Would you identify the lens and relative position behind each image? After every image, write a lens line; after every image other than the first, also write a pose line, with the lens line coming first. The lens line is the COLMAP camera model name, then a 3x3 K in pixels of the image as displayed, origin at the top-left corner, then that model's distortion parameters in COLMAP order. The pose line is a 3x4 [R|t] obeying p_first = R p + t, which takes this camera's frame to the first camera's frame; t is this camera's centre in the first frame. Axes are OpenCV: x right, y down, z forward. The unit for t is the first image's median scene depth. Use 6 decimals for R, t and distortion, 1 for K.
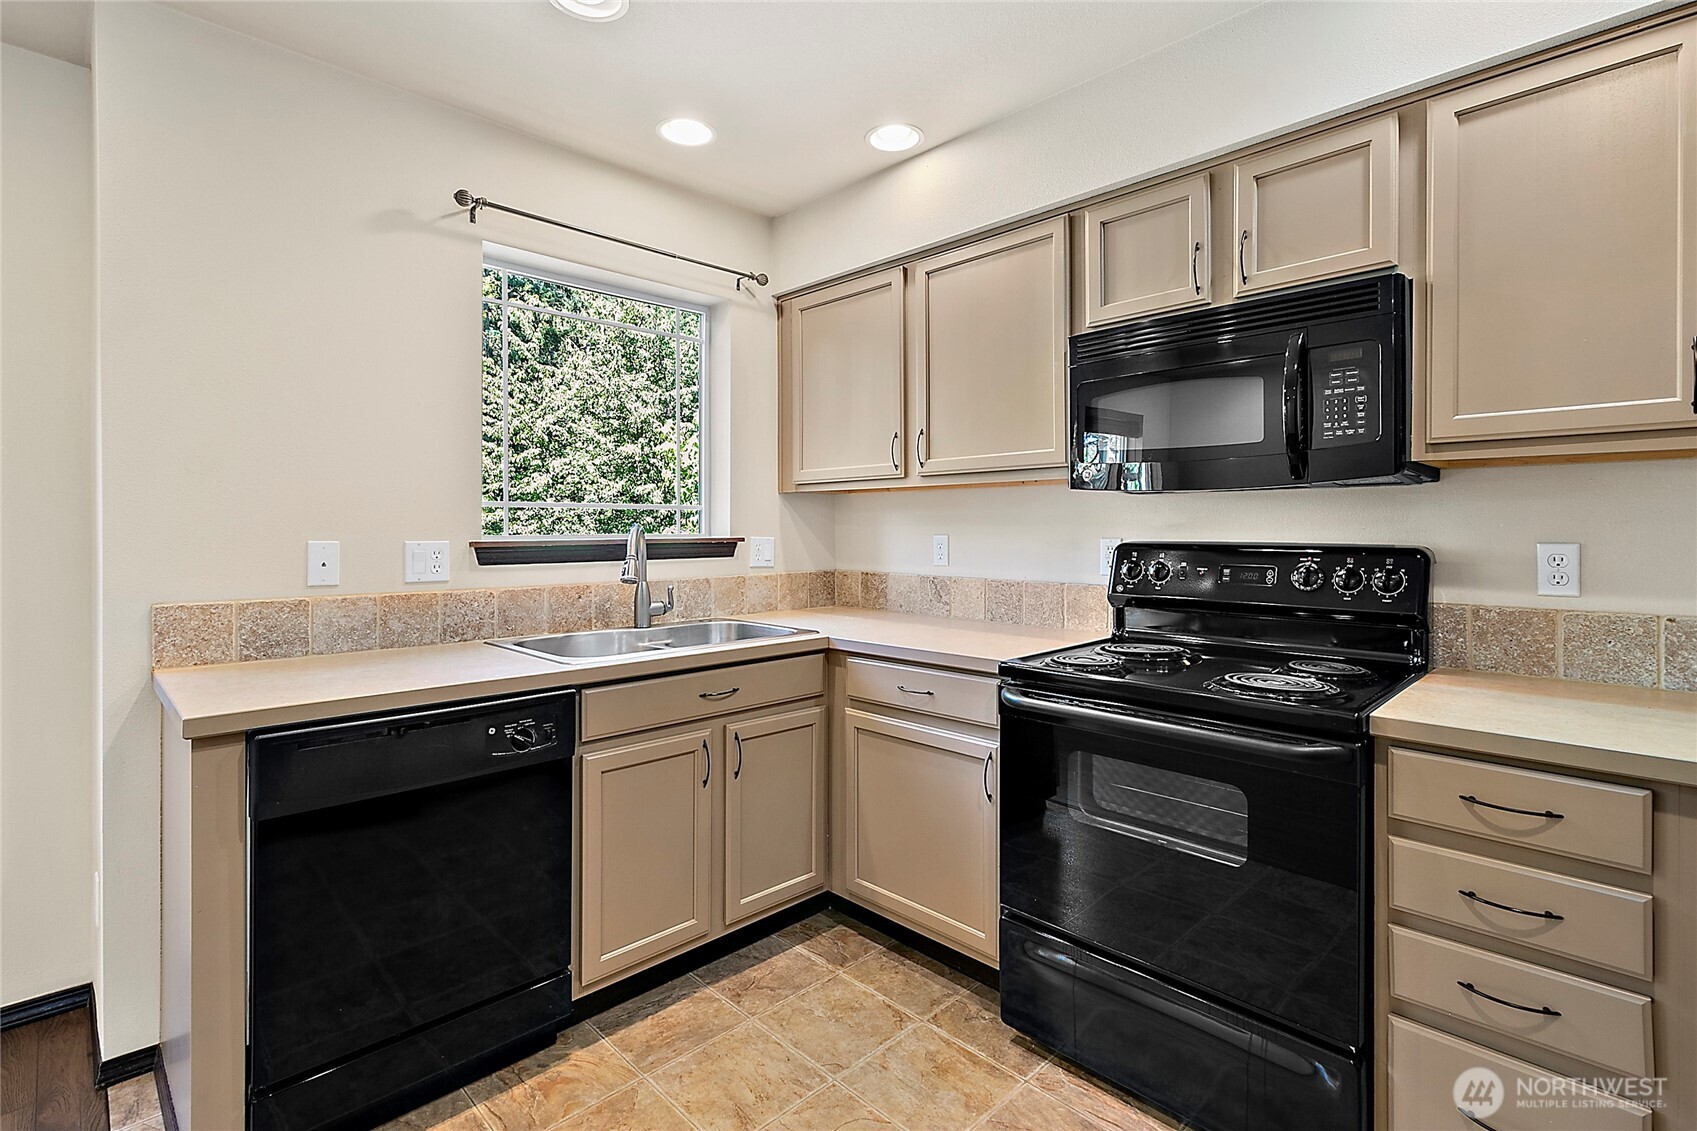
lens RADIAL K [[796.0, 0, 848.9], [0, 796.0, 532.6], [0, 0, 1]] dist [-0.000181, 0.000693]
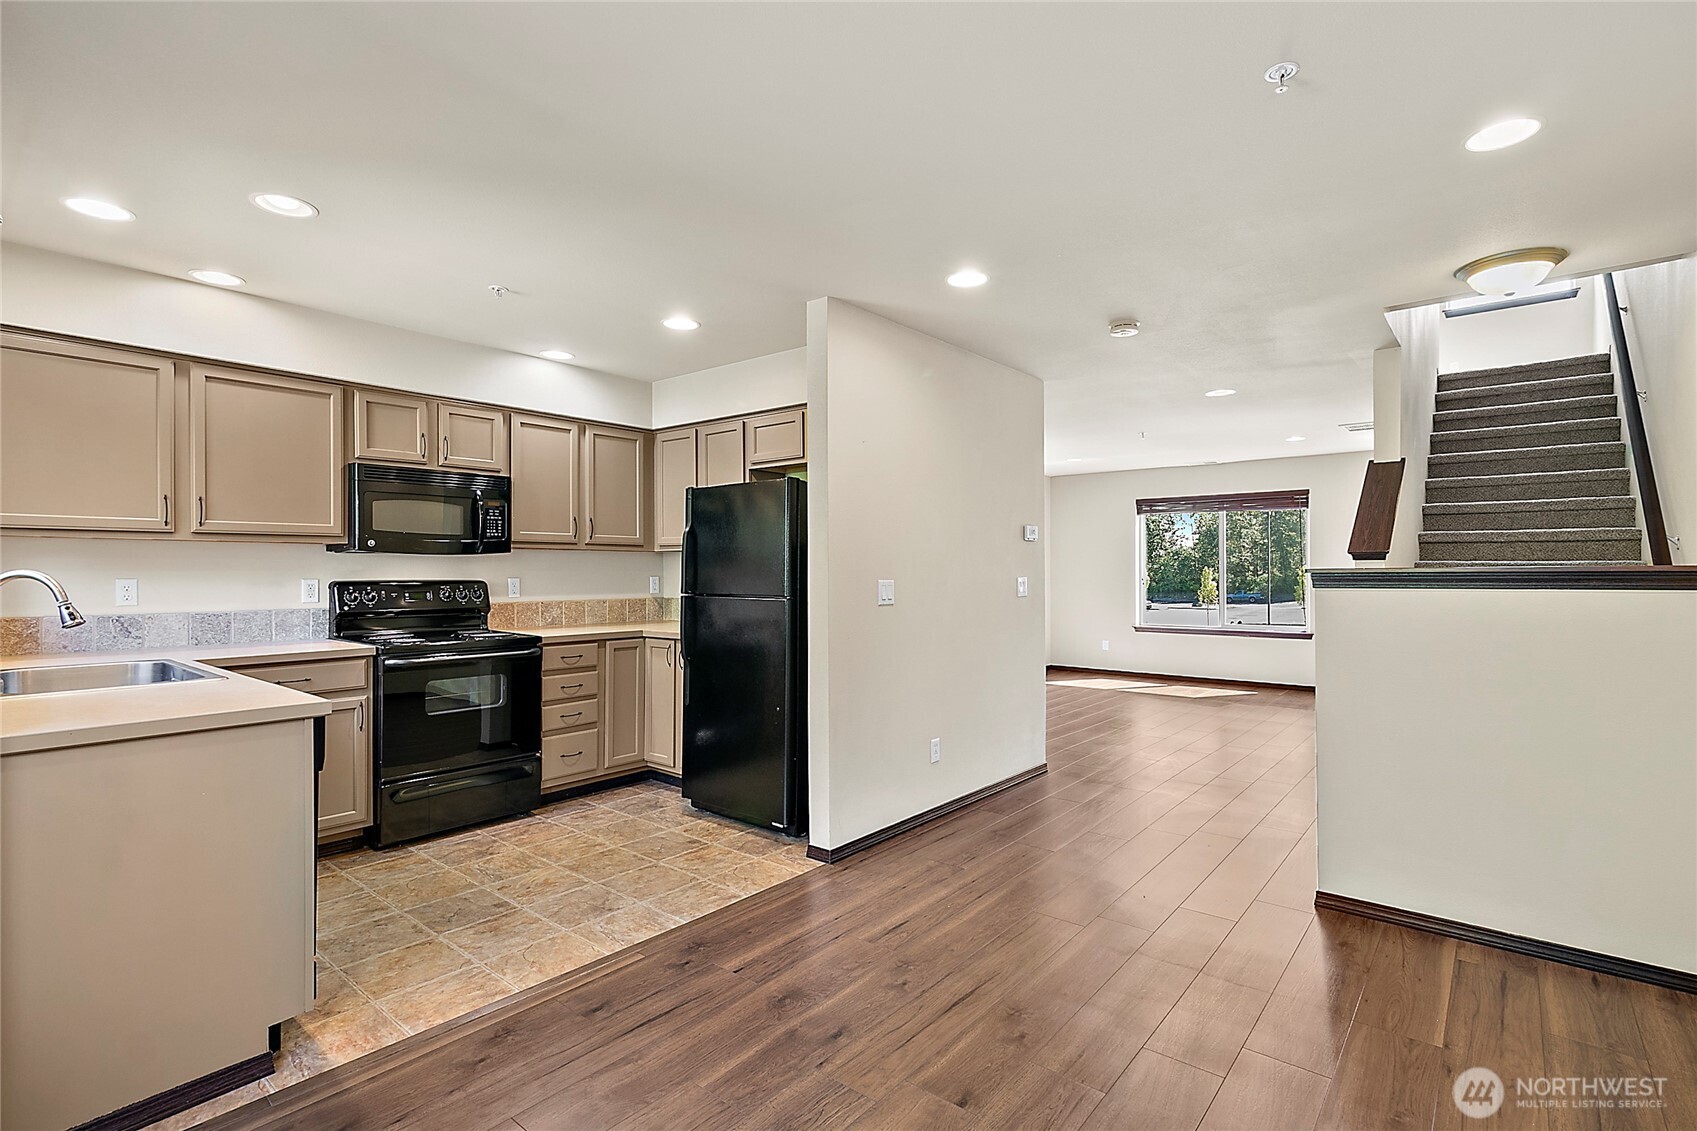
lens RADIAL K [[796.0, 0, 851.4], [0, 796.0, 569.8], [0, 0, 1]] dist [-0.000181, 0.000693]
pose [[-0.100746, 0.001382, 0.994911, -1.533992], [0.005837, 0.999983, -0.000798, -0.004501], [-0.994895, 0.005727, -0.100753, 0.101137]]
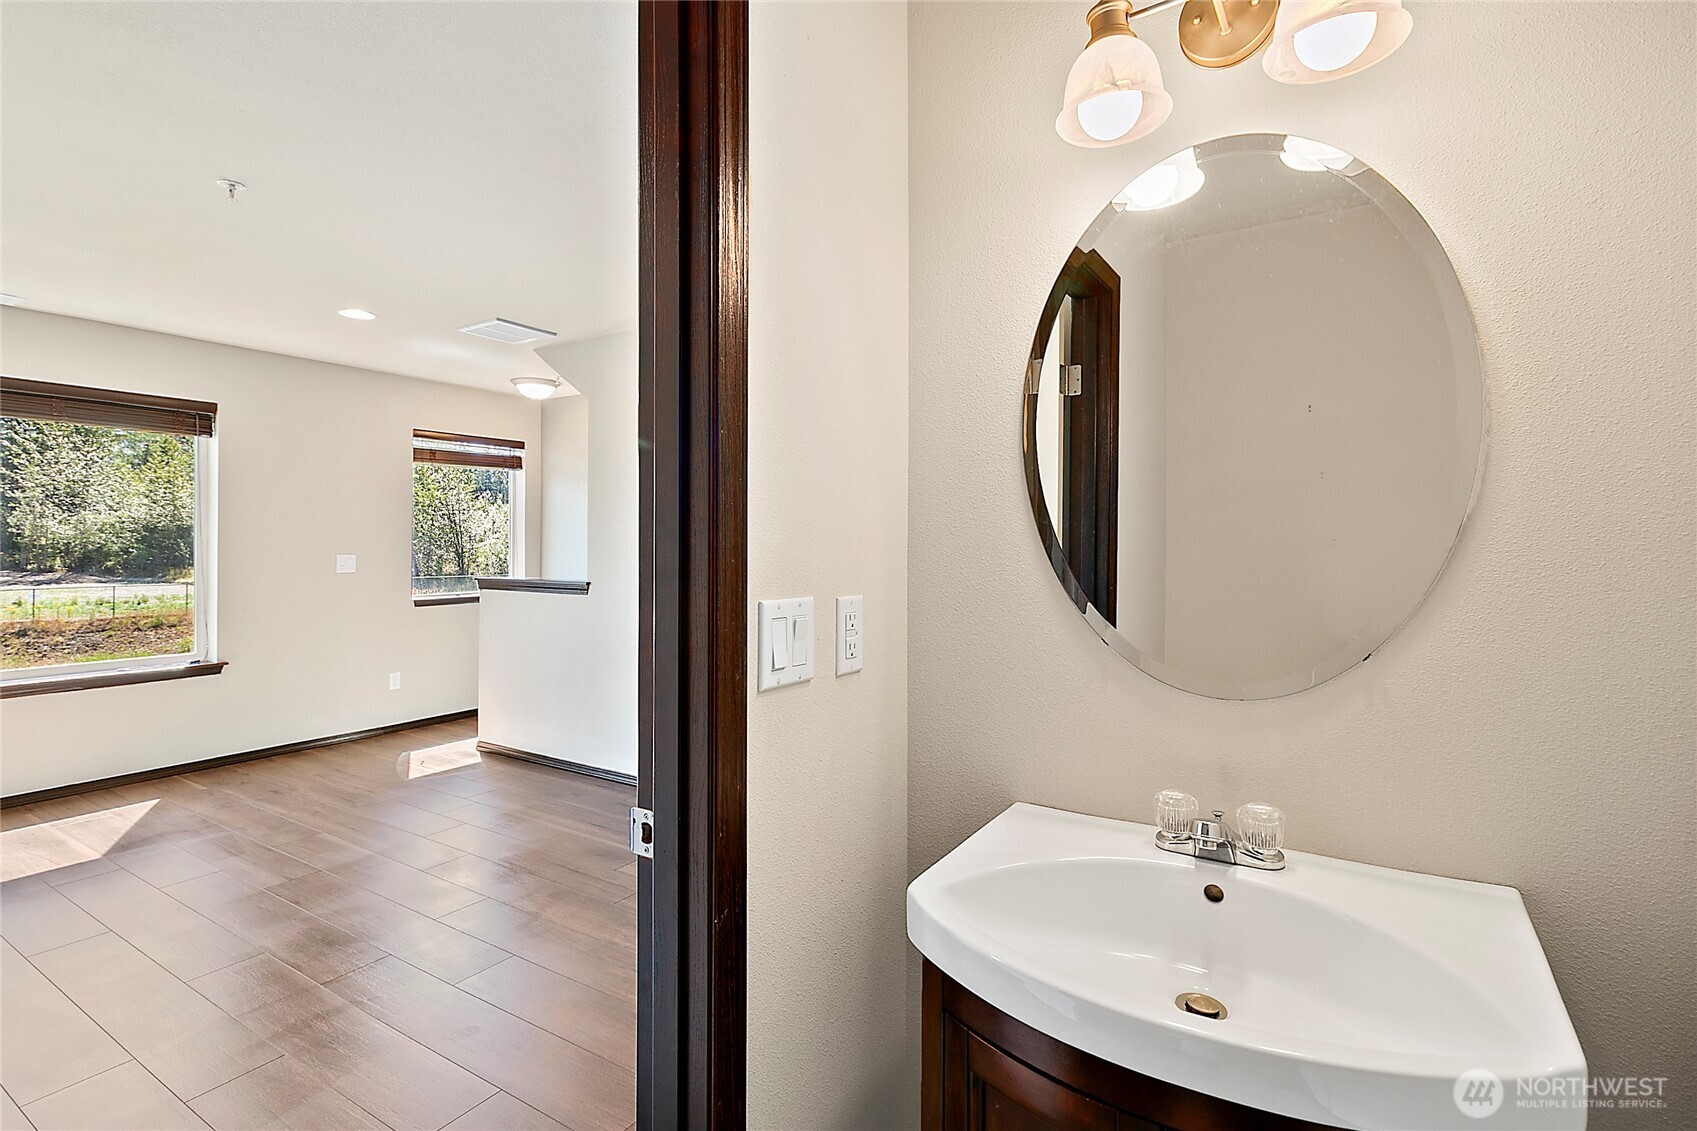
lens RADIAL K [[796.0, 0, 851.5], [0, 796.0, 545.8], [0, 0, 1]] dist [-0.000181, 0.000693]
pose [[-0.972617, -0.000956, -0.232411, 0.891995], [-0.002724, 0.999970, 0.007285, -0.020872], [0.232397, 0.007719, -0.972590, -0.011351]]
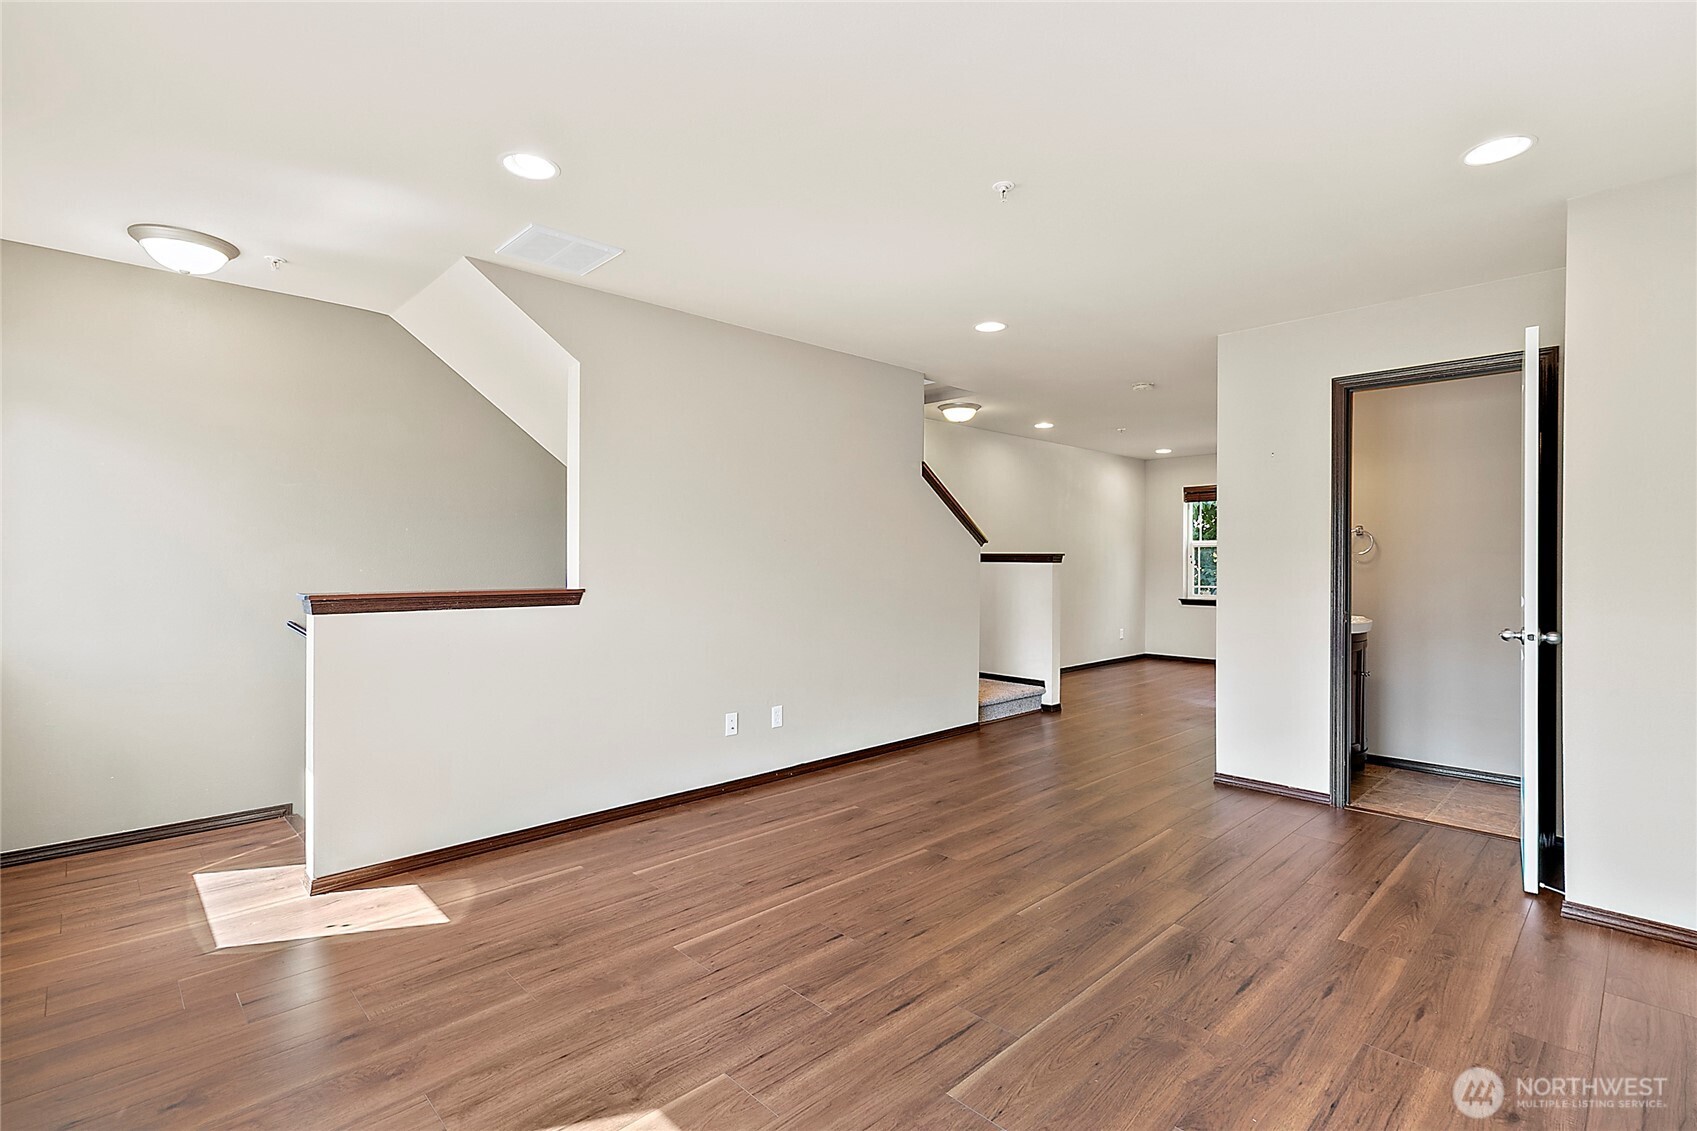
lens RADIAL K [[796.0, 0, 842.4], [0, 796.0, 560.6], [0, 0, 1]] dist [-0.000181, 0.000693]
pose [[-0.015020, 0.004261, -0.999878, 2.733038], [-0.011112, 0.999928, 0.004428, 0.017898], [0.999825, 0.011177, -0.014972, -1.608248]]
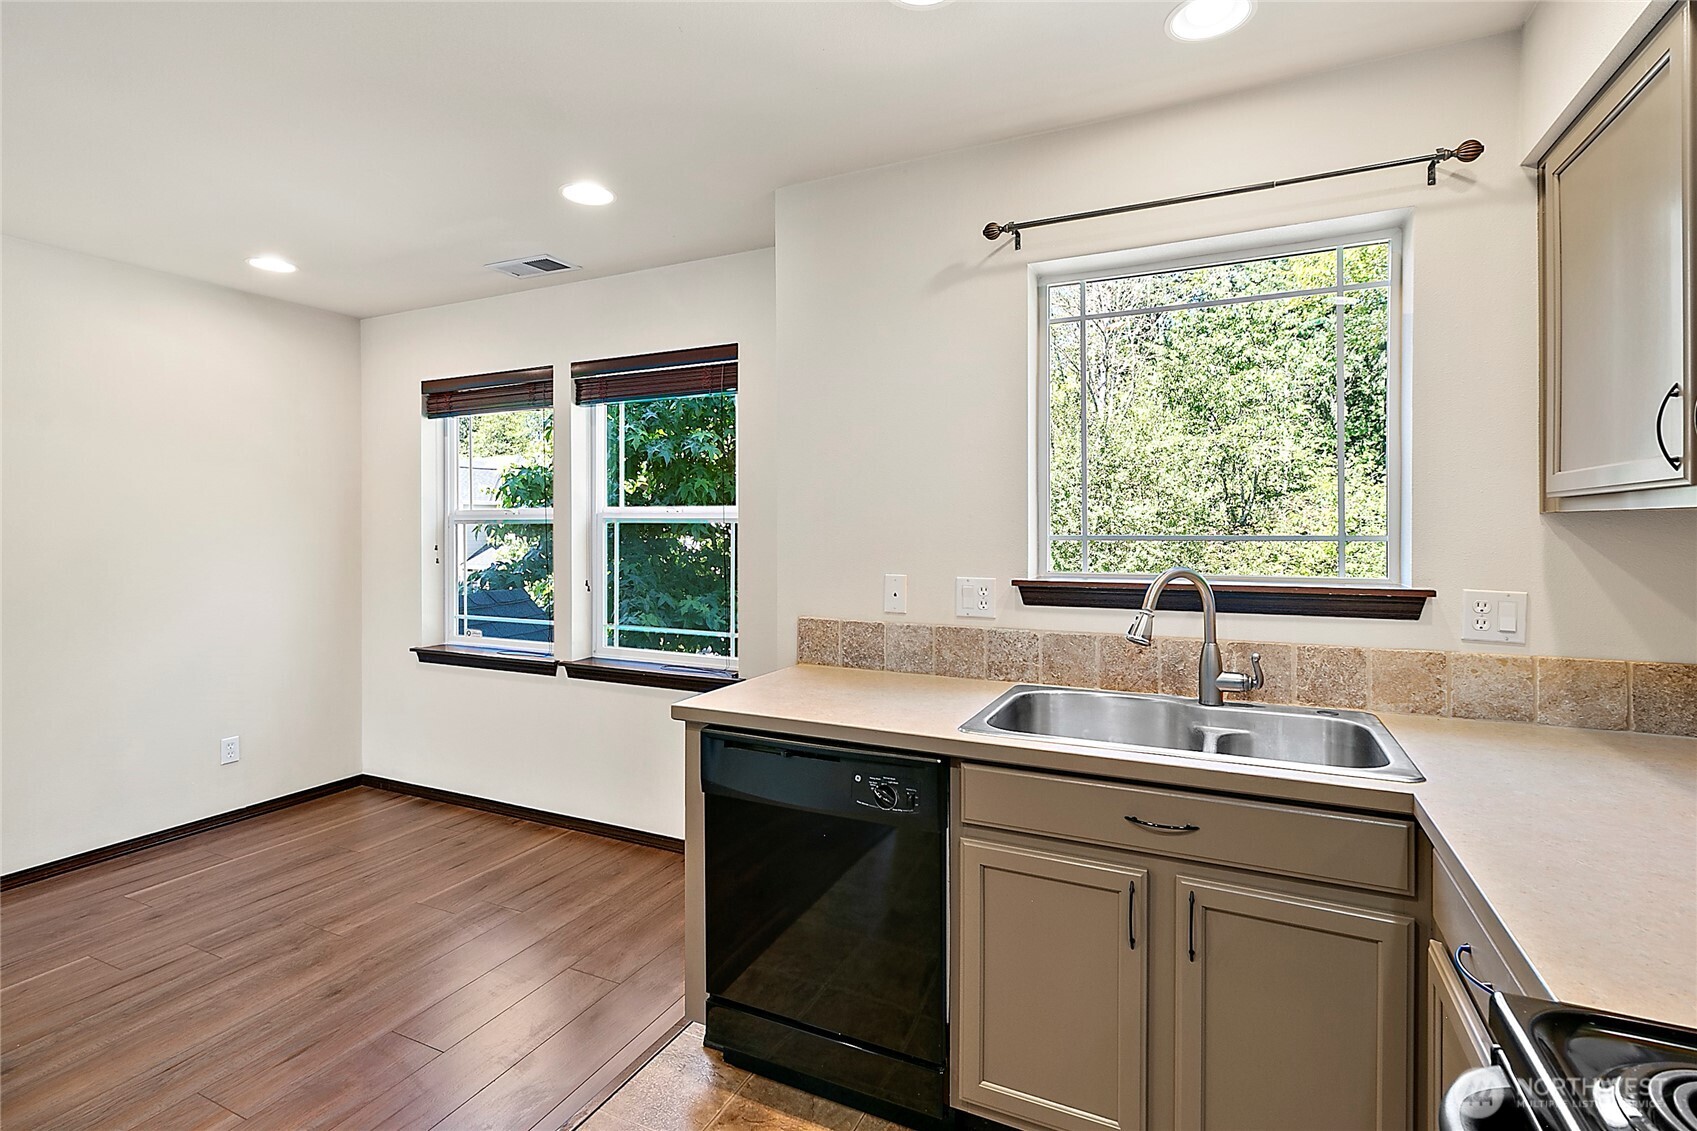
lens RADIAL K [[796.0, 0, 848.4], [0, 796.0, 534.1], [0, 0, 1]] dist [-0.000181, 0.000693]
pose [[0.338928, 0.007195, -0.940785, 0.391253], [-0.003290, 0.999974, 0.006462, -0.053090], [0.940807, 0.000905, 0.338943, 0.509296]]
